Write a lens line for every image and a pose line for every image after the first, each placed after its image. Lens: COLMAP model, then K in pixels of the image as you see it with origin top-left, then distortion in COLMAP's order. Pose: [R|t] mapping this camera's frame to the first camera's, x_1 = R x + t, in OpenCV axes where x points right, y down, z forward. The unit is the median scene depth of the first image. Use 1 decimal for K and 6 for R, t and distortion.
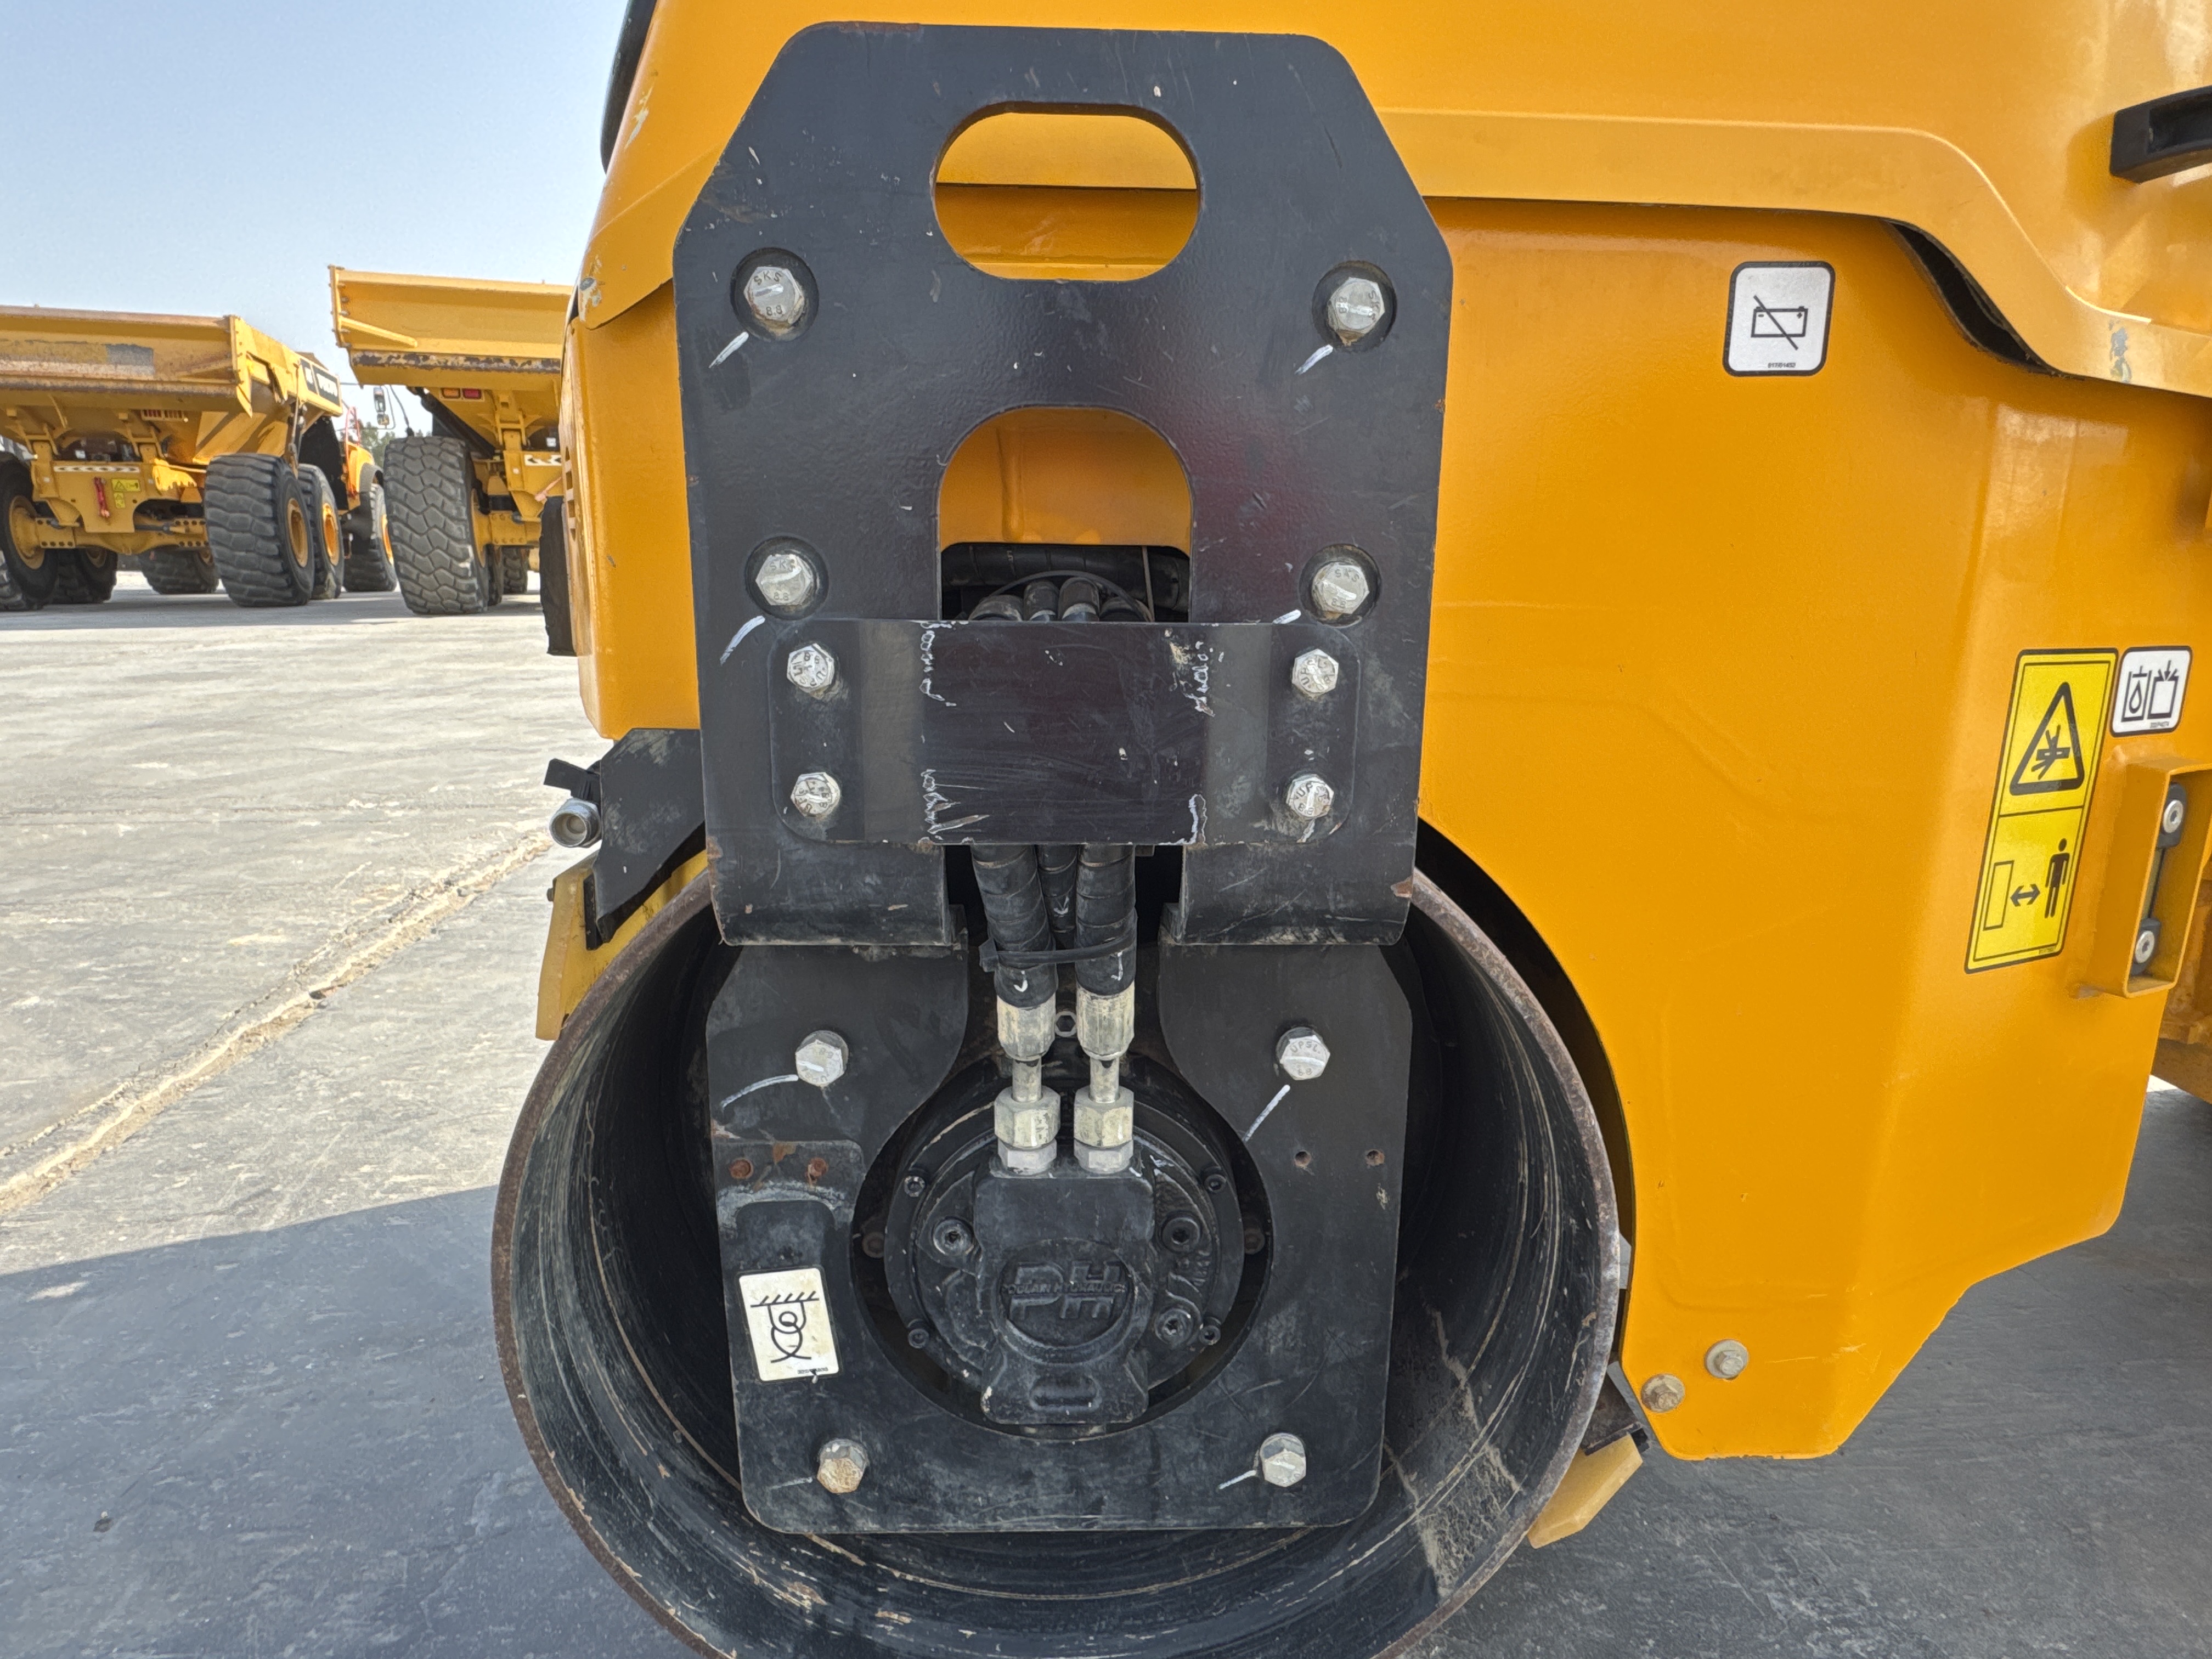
lens RADIAL K [[1202.9, 0, 1107.9], [0, 1202.9, 821.2], [0, 0, 1]] dist [-0.004449, -0.000122]
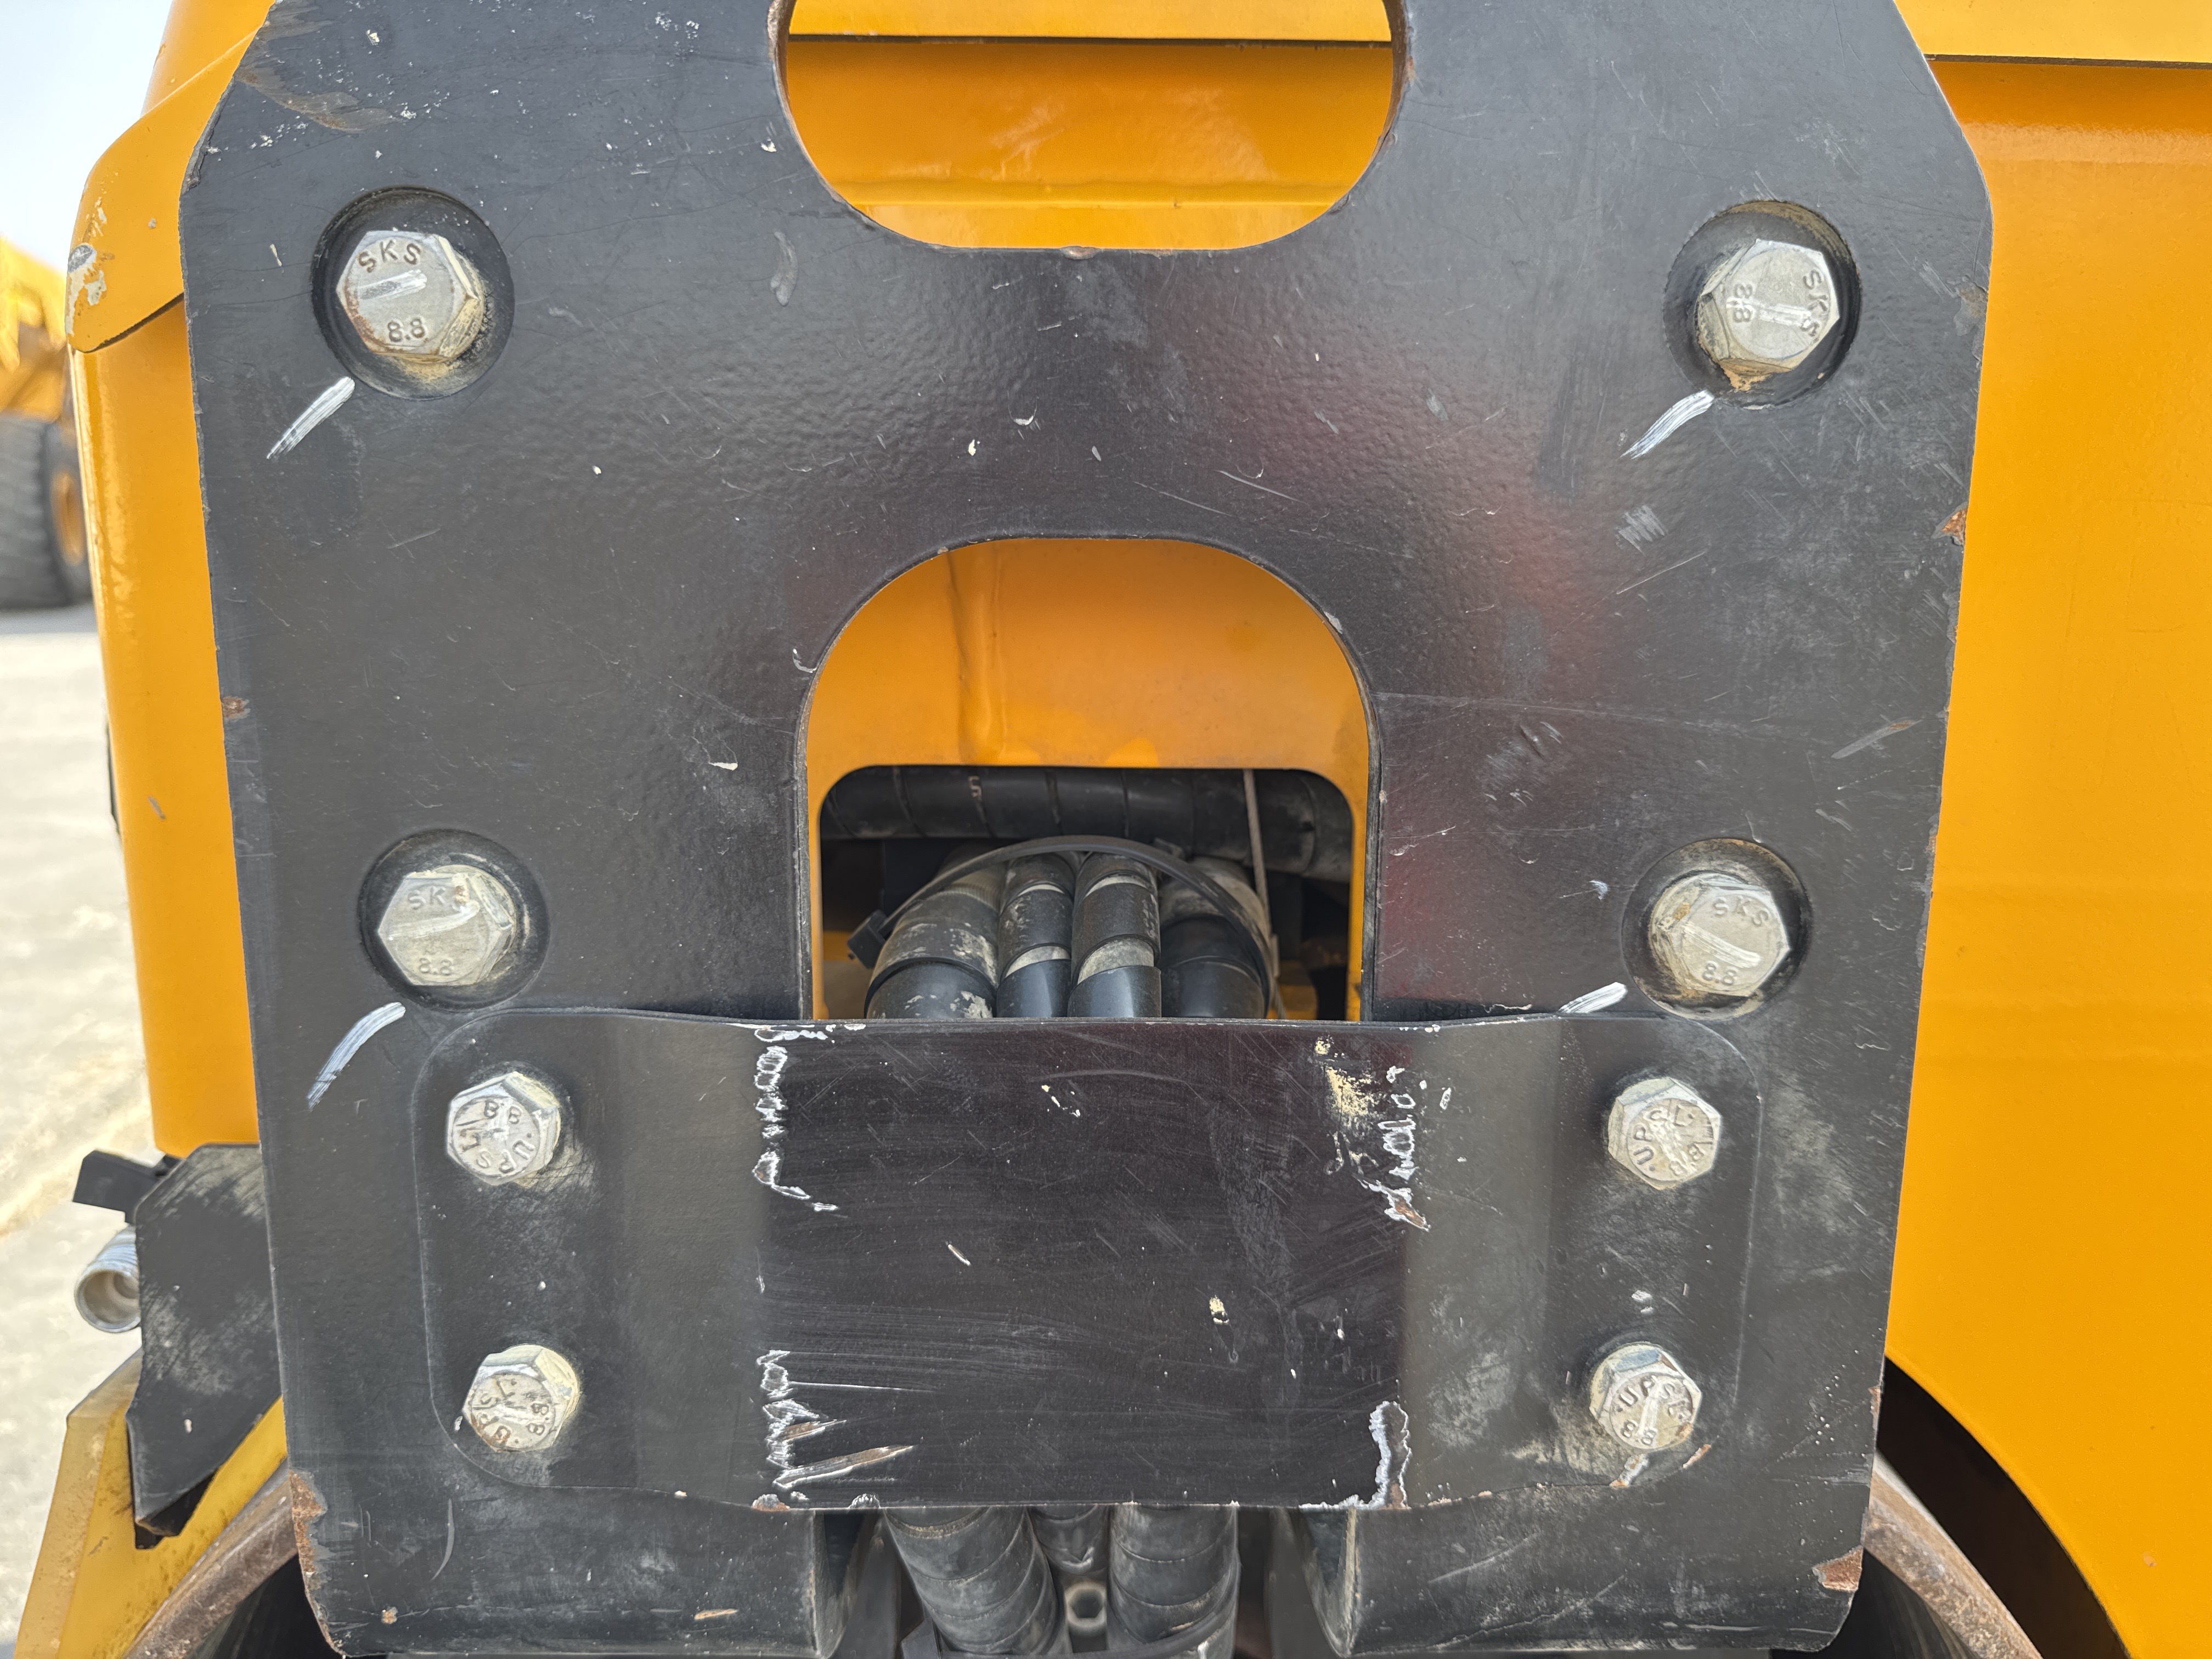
lens RADIAL K [[1621.4, 0, 1106.0], [0, 1621.4, 829.5], [0, 0, 1]] dist [0.021454, -0.066699]
pose [[0.999667, -0.000456, -0.025807, -0.012528], [-0.000494, 0.999323, -0.036798, -0.200460], [0.025806, 0.036799, 0.998989, 0.386310]]
